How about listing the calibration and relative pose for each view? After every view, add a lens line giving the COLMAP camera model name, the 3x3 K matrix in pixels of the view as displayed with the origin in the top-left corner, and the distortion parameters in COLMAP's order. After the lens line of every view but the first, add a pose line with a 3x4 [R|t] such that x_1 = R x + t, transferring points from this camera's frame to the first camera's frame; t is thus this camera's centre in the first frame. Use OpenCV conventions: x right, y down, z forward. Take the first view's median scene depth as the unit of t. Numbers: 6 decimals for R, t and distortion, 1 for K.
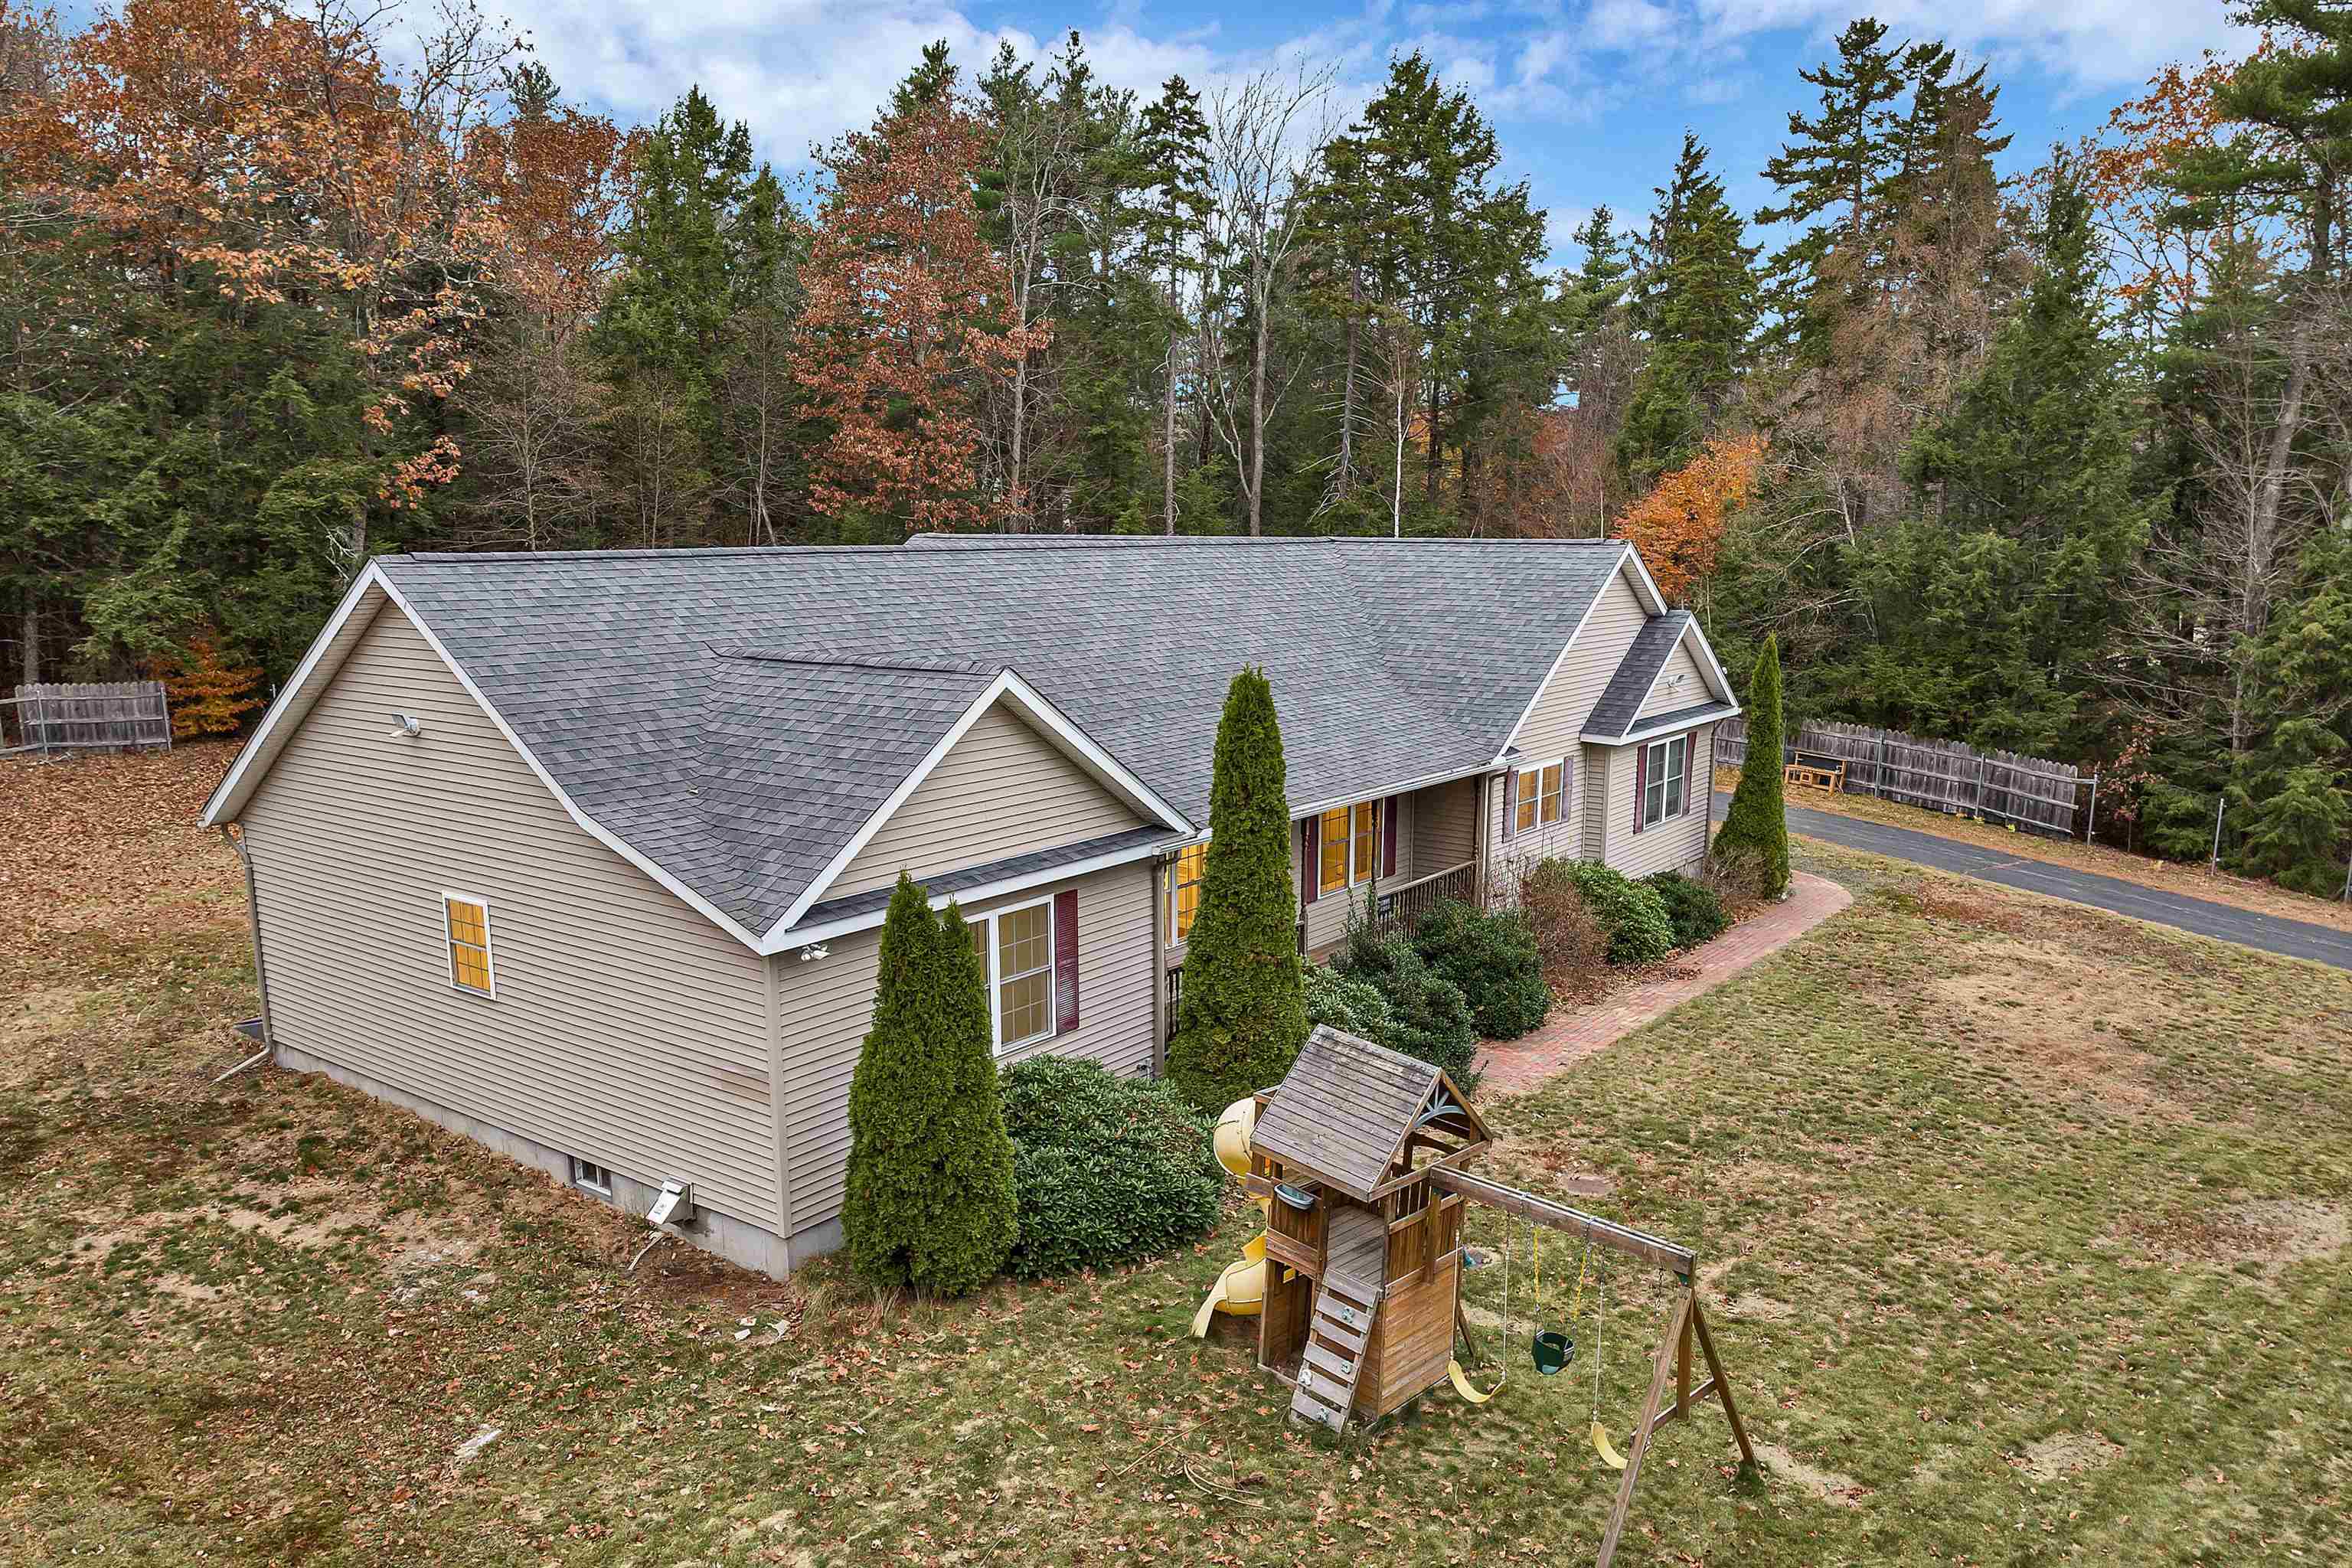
lens RADIAL K [[1684.4, 0, 1175.4], [0, 1684.4, 791.1], [0, 0, 1]] dist [-0.039718, 0.017221]
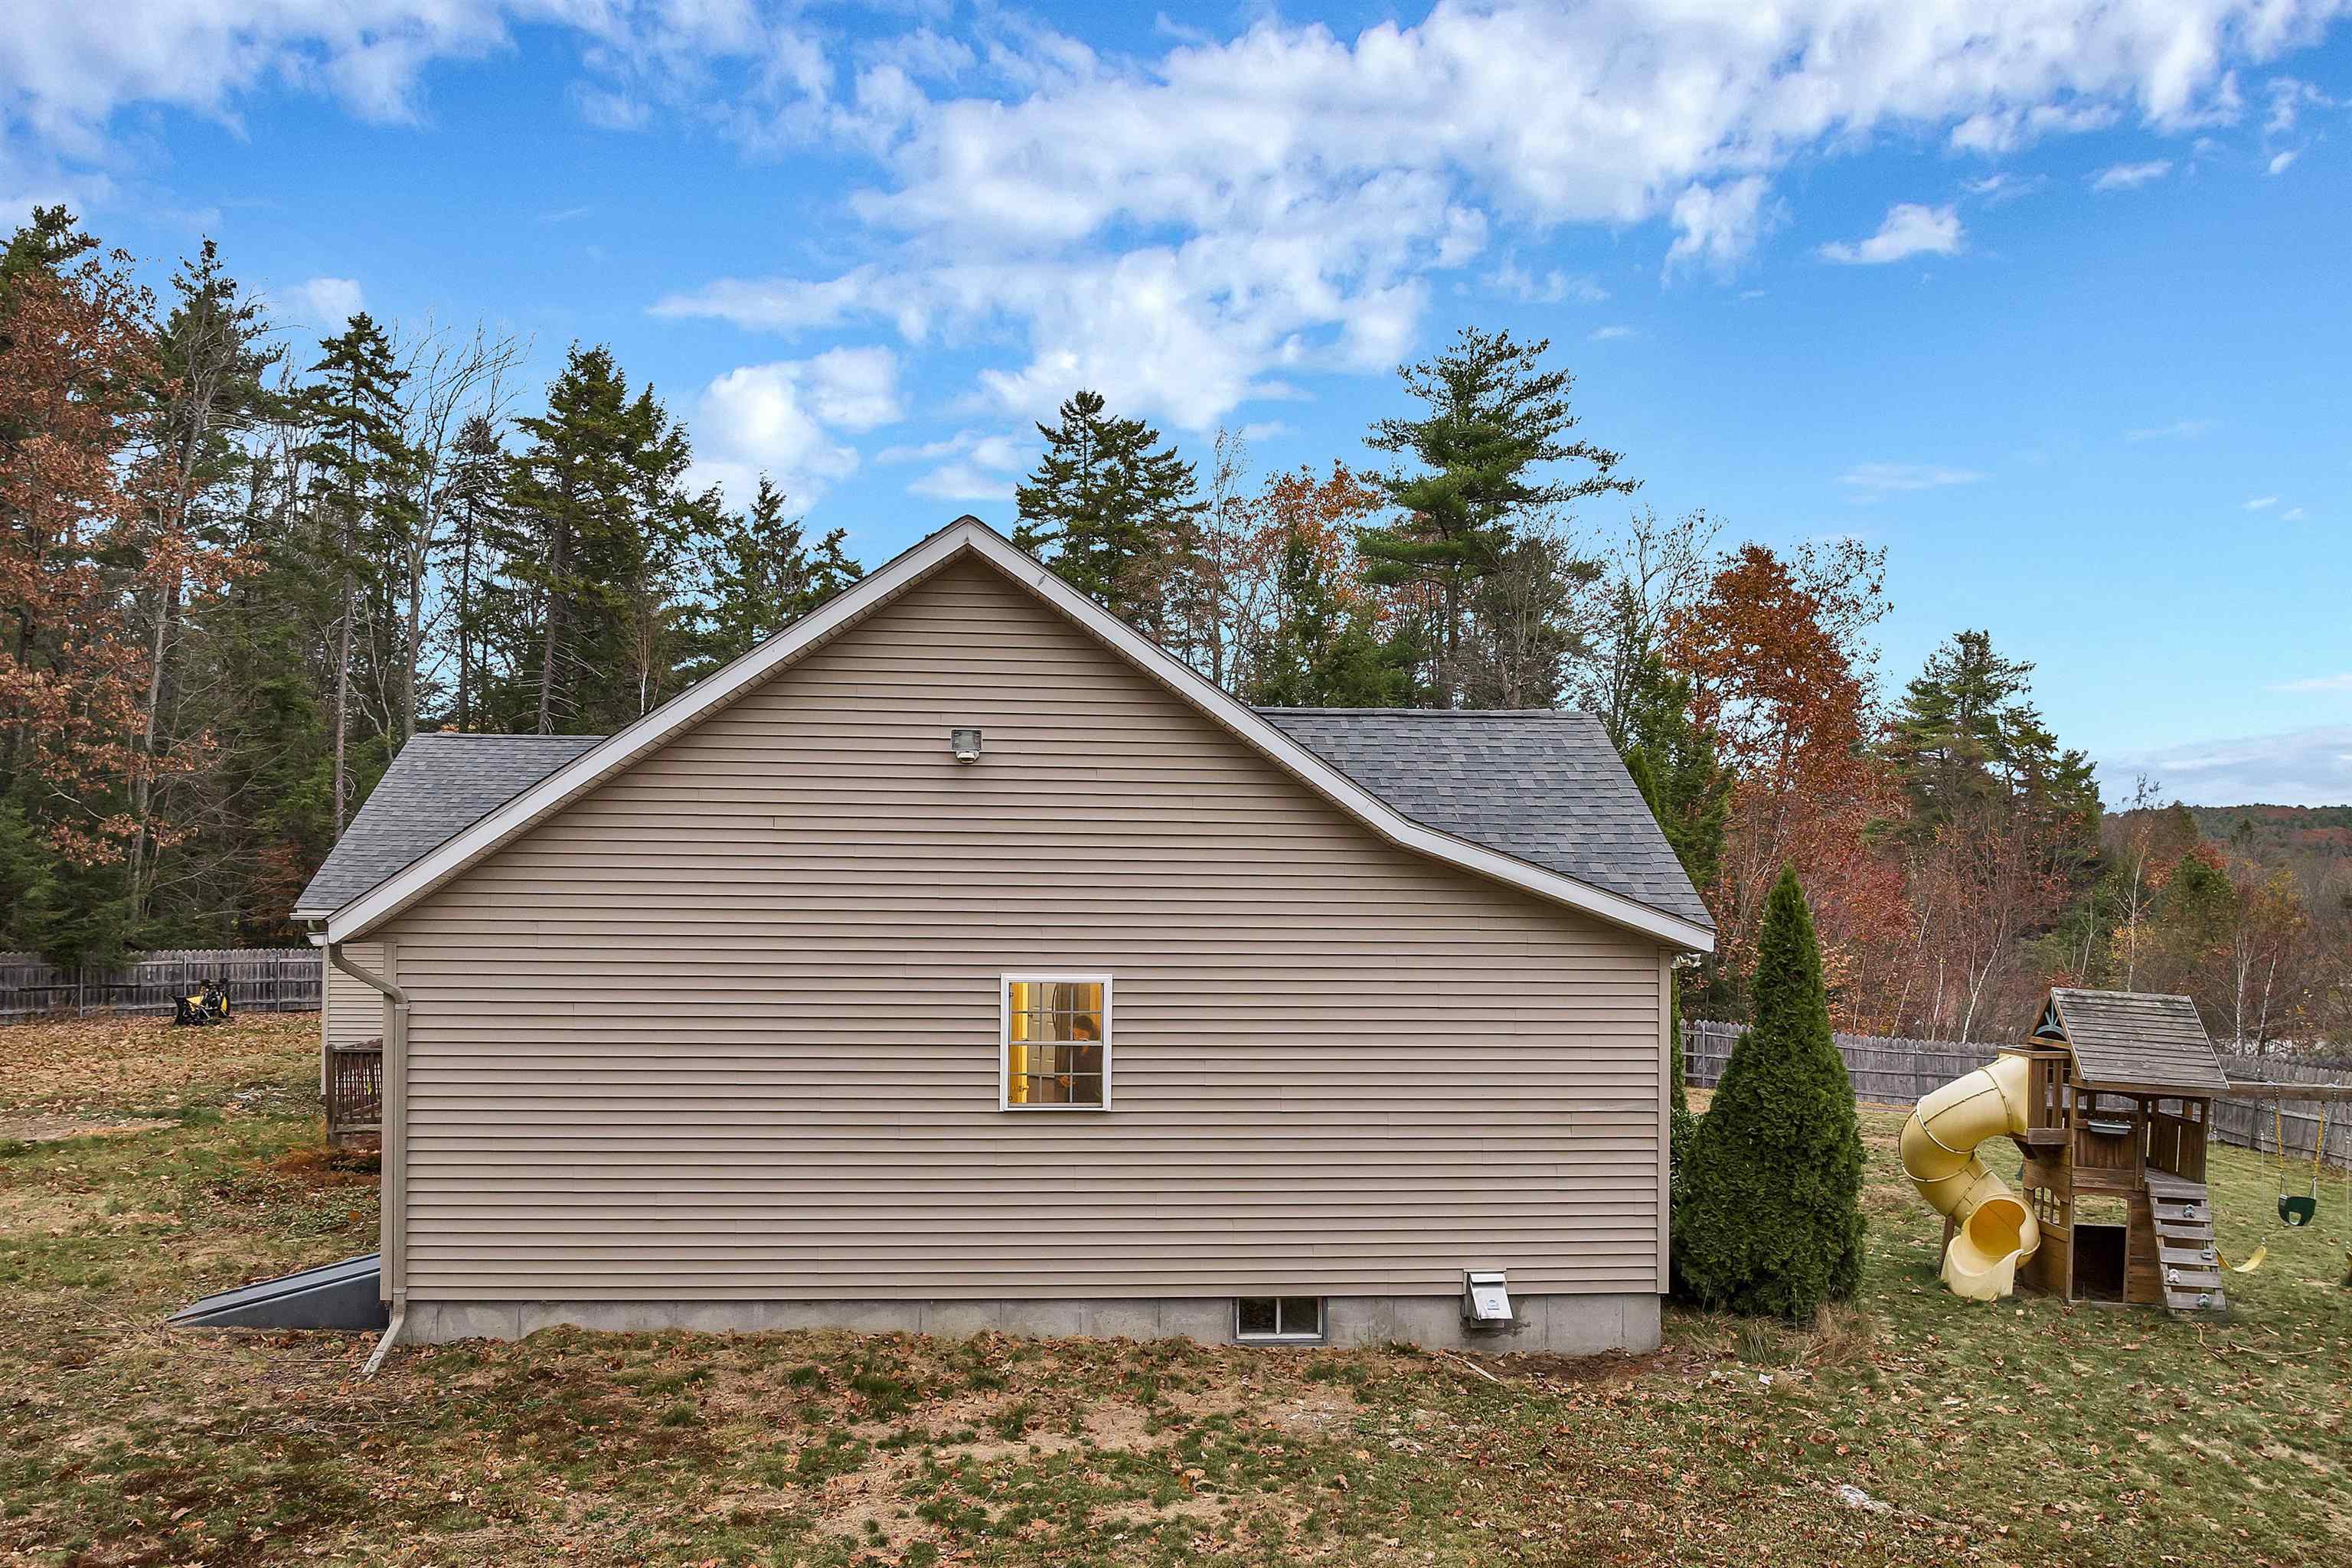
lens RADIAL K [[1684.4, 0, 1204.3], [0, 1684.4, 727.8], [0, 0, 1]] dist [-0.039718, 0.017221]
pose [[0.755037, 0.074562, 0.651429, -0.868992], [0.094991, 0.970593, -0.221193, 0.127777], [-0.648765, 0.228889, 0.725750, 0.385110]]
